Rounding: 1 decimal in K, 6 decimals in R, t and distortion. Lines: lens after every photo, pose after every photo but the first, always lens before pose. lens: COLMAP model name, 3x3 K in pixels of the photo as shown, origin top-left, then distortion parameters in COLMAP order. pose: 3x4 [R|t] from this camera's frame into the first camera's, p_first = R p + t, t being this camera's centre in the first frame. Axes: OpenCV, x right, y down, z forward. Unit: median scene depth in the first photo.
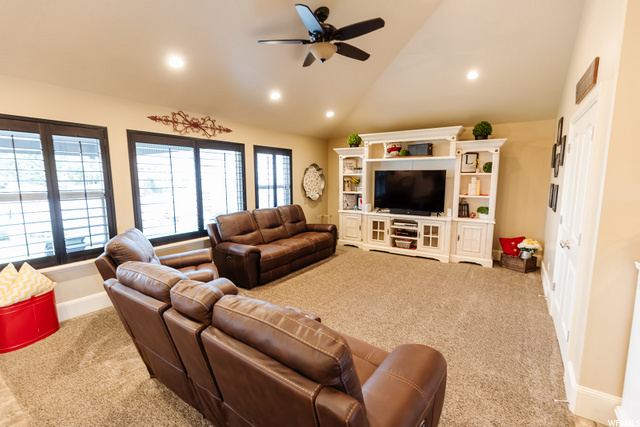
lens RADIAL K [[288.8, 0, 321.4], [0, 288.8, 216.0], [0, 0, 1]] dist [0.005243, 0.000236]
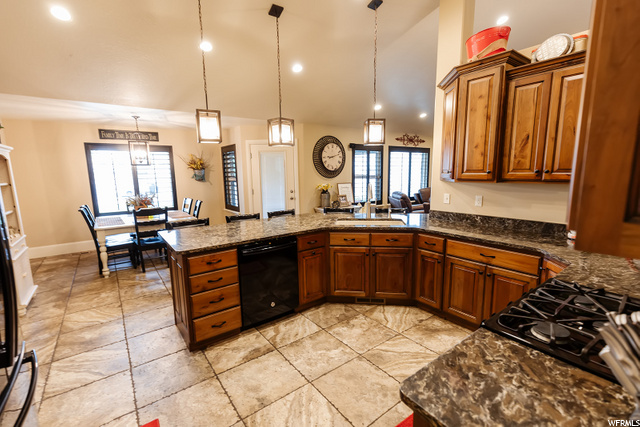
lens RADIAL K [[288.8, 0, 324.7], [0, 288.8, 215.0], [0, 0, 1]] dist [0.005243, 0.000236]
pose [[0.950097, 0.035055, -0.309979, -0.312875], [-0.028138, 0.999246, 0.026760, 0.114470], [0.310684, -0.016702, 0.950367, -0.816022]]
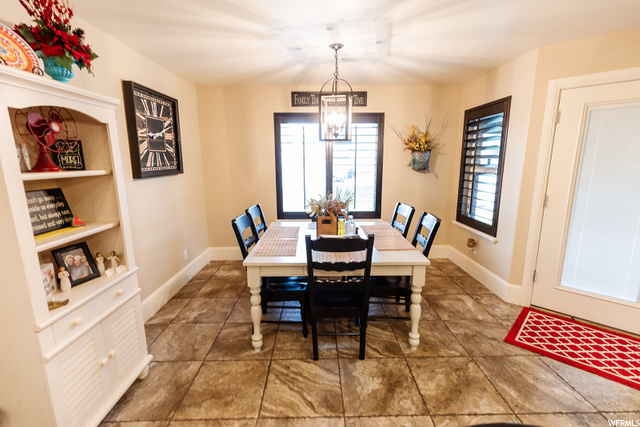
lens RADIAL K [[288.8, 0, 320.6], [0, 288.8, 214.2], [0, 0, 1]] dist [0.005243, 0.000236]
pose [[0.578585, 0.152463, -0.801245, -0.798637], [-0.106590, 0.988083, 0.111046, 0.065387], [0.808627, 0.021155, 0.587941, -0.393602]]
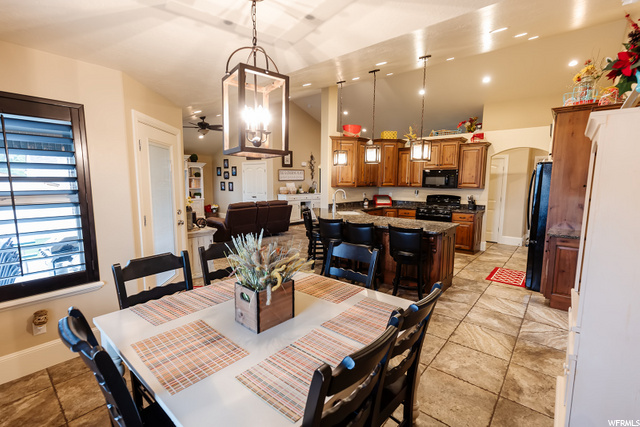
lens RADIAL K [[288.8, 0, 322.9], [0, 288.8, 215.0], [0, 0, 1]] dist [0.005243, 0.000236]
pose [[0.094381, -0.114862, 0.988888, -1.545529], [0.124138, 0.986927, 0.102787, 0.027996], [-0.987766, 0.113058, 0.107406, -0.153631]]
